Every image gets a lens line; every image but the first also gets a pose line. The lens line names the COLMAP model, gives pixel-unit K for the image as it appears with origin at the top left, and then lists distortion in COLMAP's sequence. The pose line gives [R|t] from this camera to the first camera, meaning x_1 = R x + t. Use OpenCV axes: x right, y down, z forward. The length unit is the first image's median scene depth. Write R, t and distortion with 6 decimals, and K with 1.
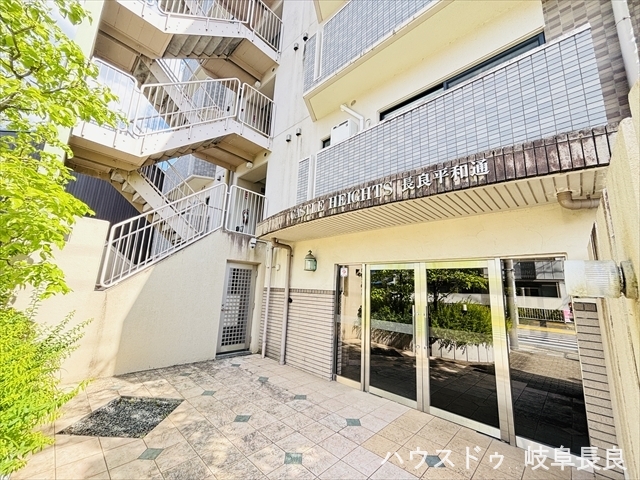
lens RADIAL K [[259.0, 0, 320.0], [0, 259.0, 240.0], [0, 0, 1]] dist [0.000116, -0.000407]
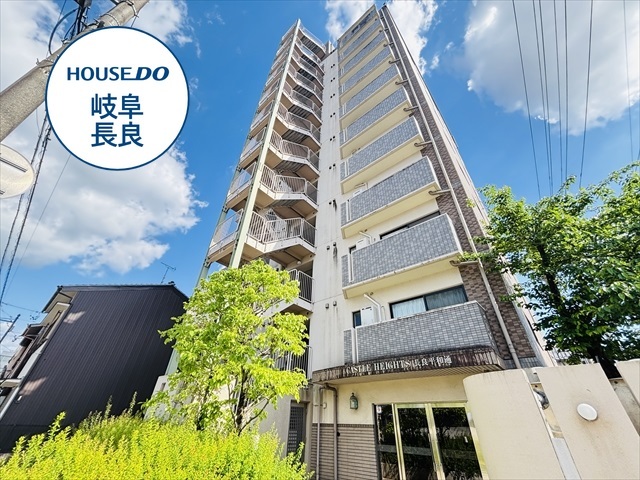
lens RADIAL K [[259.0, 0, 320.0], [0, 259.0, 240.0], [0, 0, 1]] dist [0.000116, -0.000407]
pose [[0.998762, 0.015309, 0.047332, -0.304718], [0.006241, 0.905391, -0.424532, -0.121239], [-0.049353, 0.424302, 0.904175, -0.695672]]
